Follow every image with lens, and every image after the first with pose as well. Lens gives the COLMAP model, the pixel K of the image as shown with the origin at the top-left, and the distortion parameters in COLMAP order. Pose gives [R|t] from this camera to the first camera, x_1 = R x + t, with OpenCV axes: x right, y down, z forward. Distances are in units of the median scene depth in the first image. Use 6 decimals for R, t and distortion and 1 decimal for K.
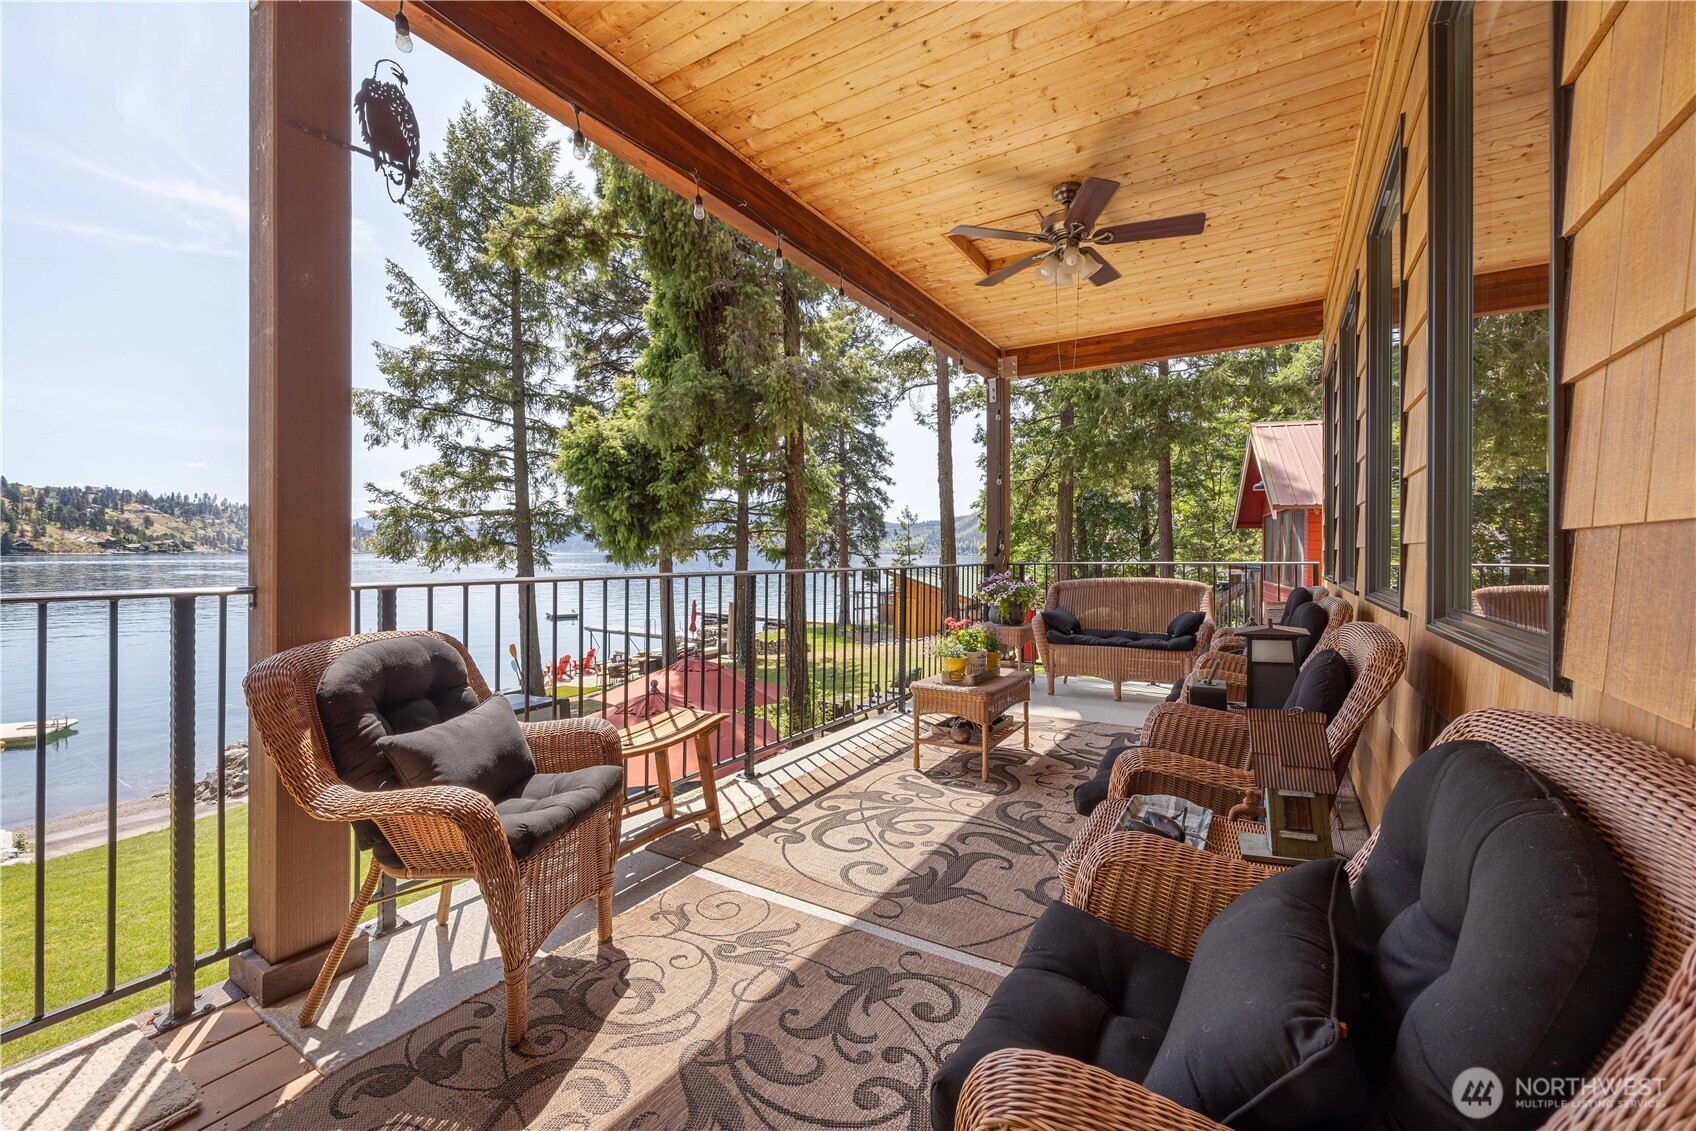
lens RADIAL K [[676.4, 0, 840.3], [0, 676.4, 552.4], [0, 0, 1]] dist [-0.002602, 0.000038]
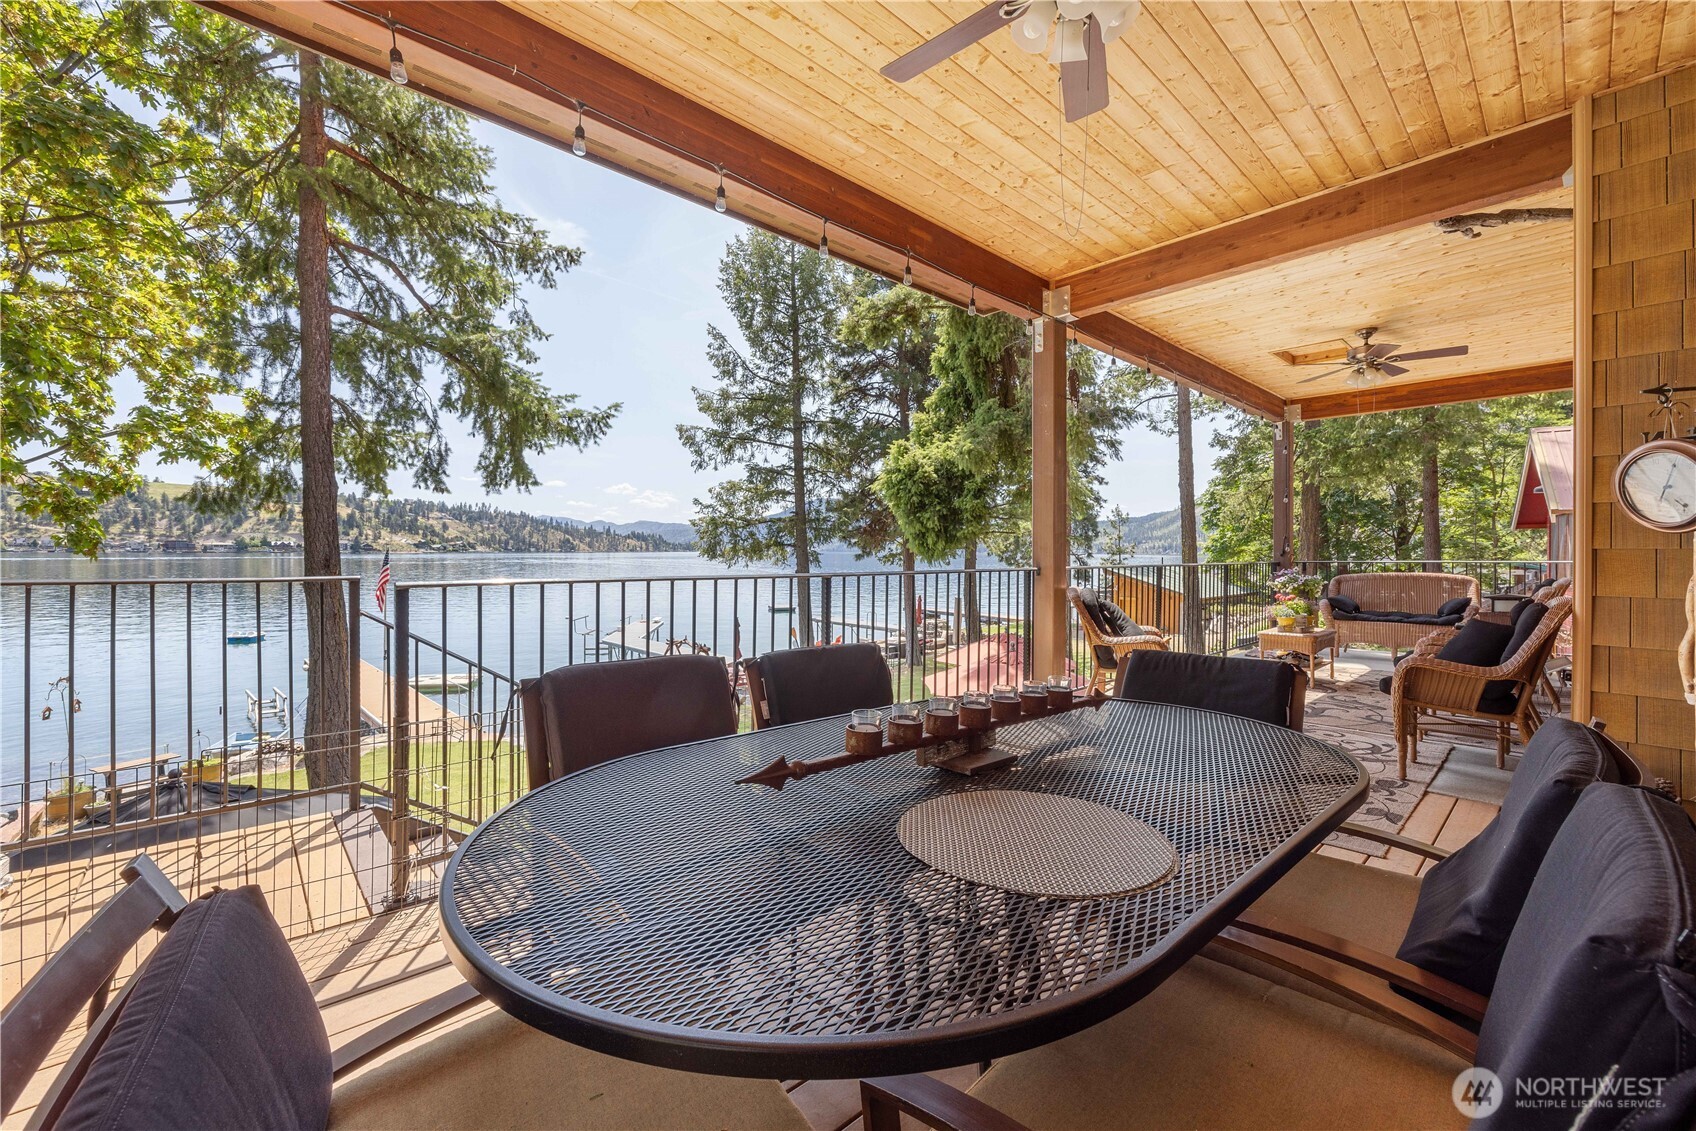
lens RADIAL K [[676.4, 0, 840.3], [0, 676.4, 552.4], [0, 0, 1]] dist [-0.002602, 0.000038]
pose [[0.964296, 0.000402, -0.264826, -0.079136], [-0.000050, 0.999999, 0.001334, -0.001067], [0.264826, -0.001273, 0.964295, -0.157316]]
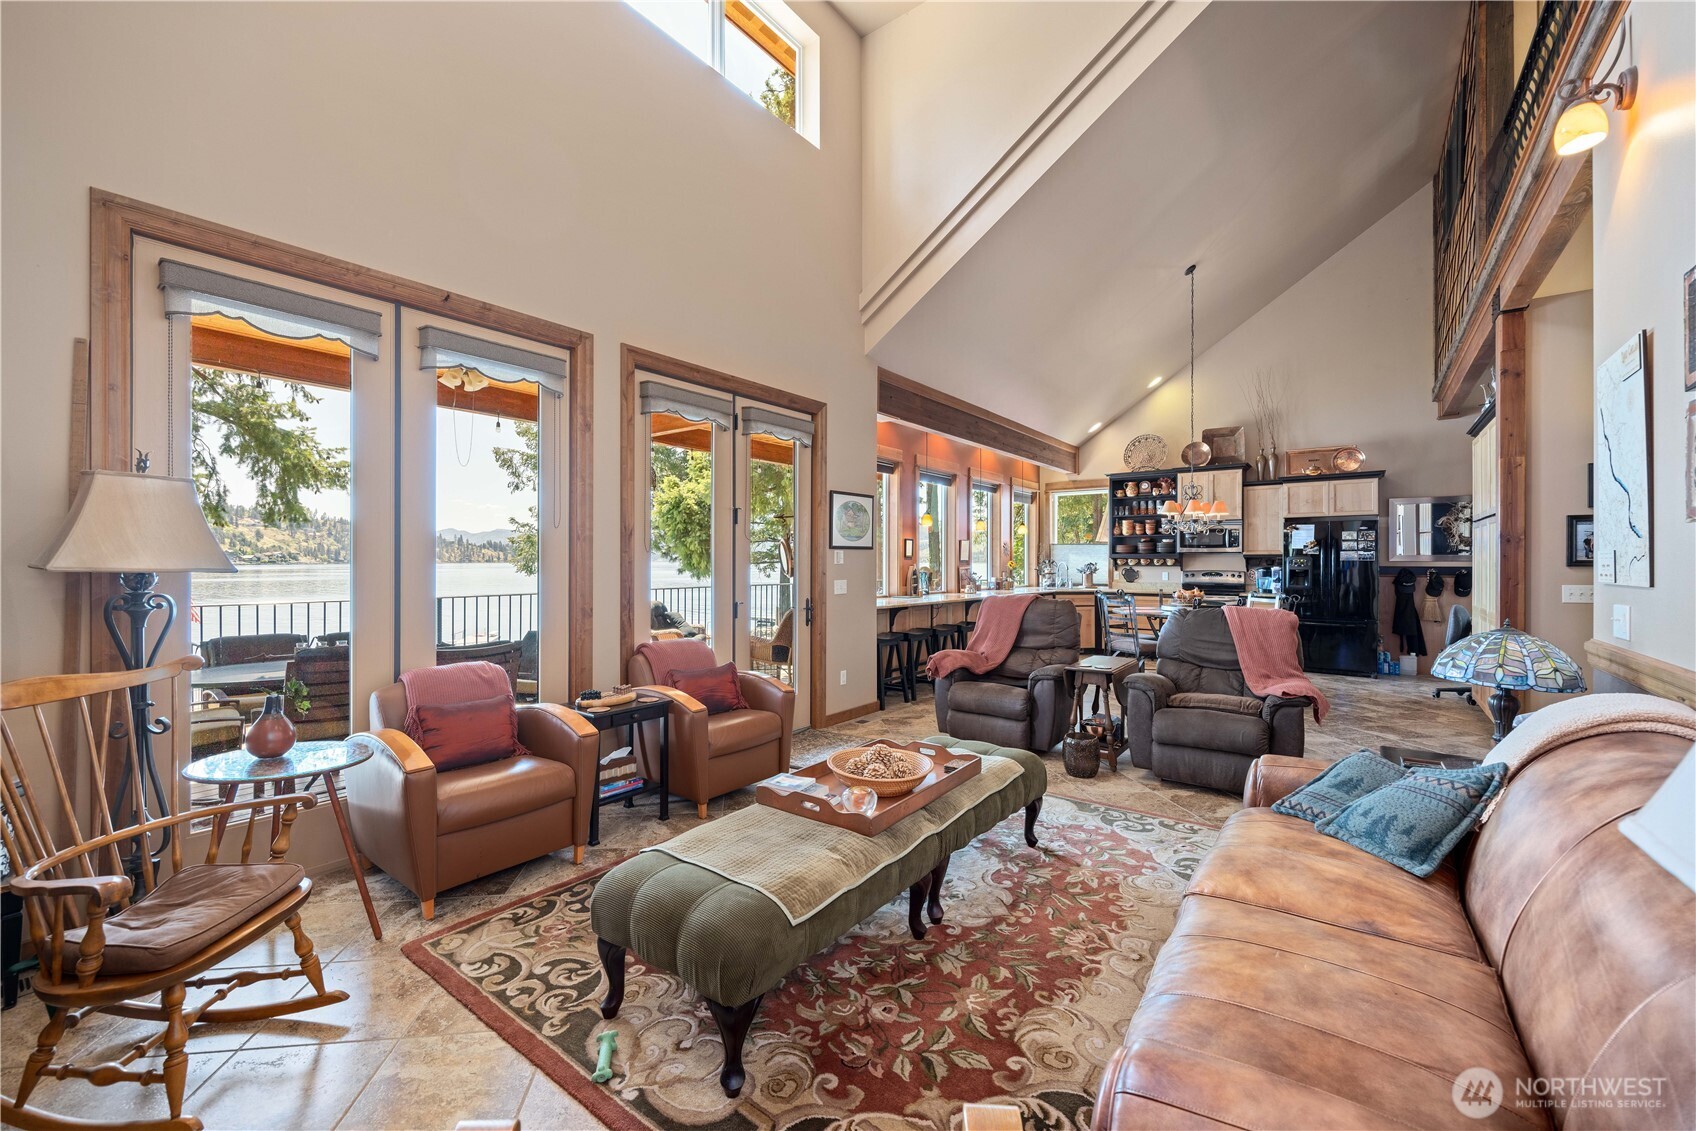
lens RADIAL K [[675.7, 0, 838.7], [0, 675.7, 563.8], [0, 0, 1]] dist [-0.001326, -0.000498]
pose [[0.996135, -0.002371, -0.087804, 0.077759], [0.002703, 0.999990, 0.003663, -0.010774], [0.087795, -0.003886, 0.996131, -0.281595]]
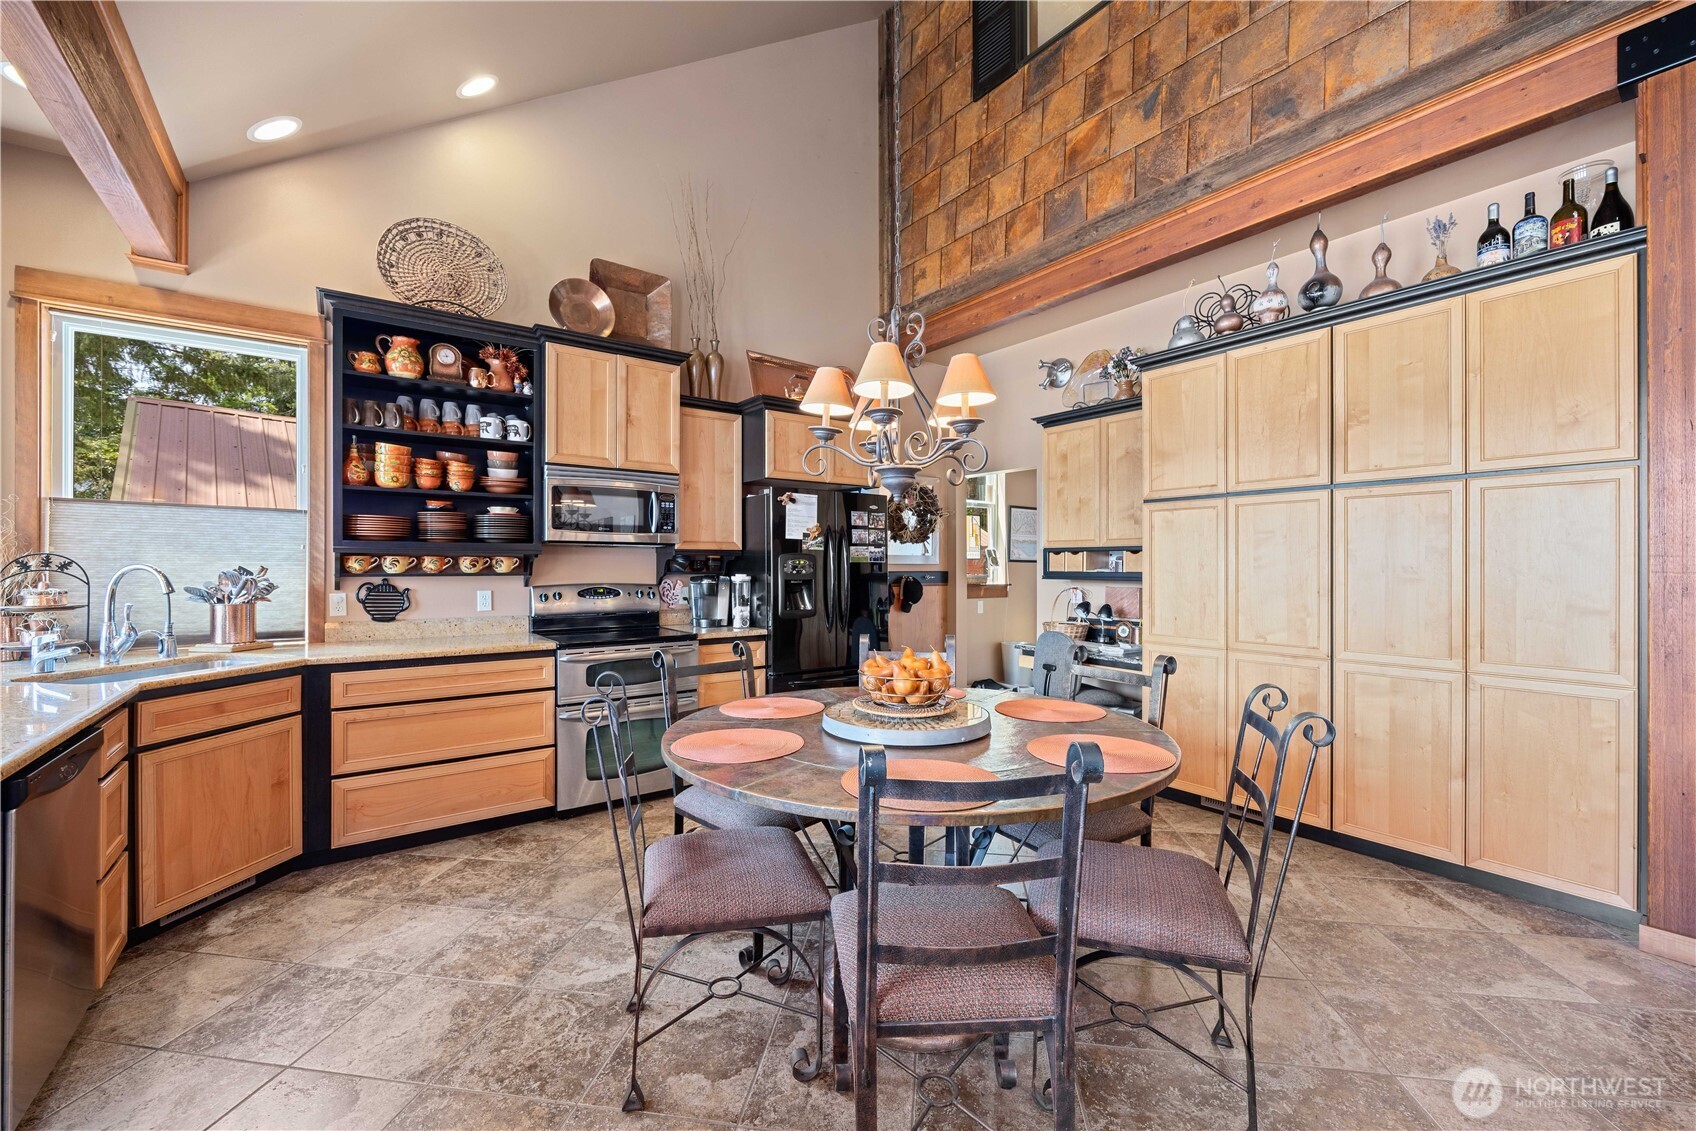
lens RADIAL K [[675.7, 0, 838.7], [0, 675.7, 563.8], [0, 0, 1]] dist [-0.001326, -0.000498]
pose [[0.362261, -0.001645, 0.932075, 0.123375], [0.000509, 0.999999, 0.001567, -0.010275], [-0.932077, -0.000094, 0.362261, 0.038478]]
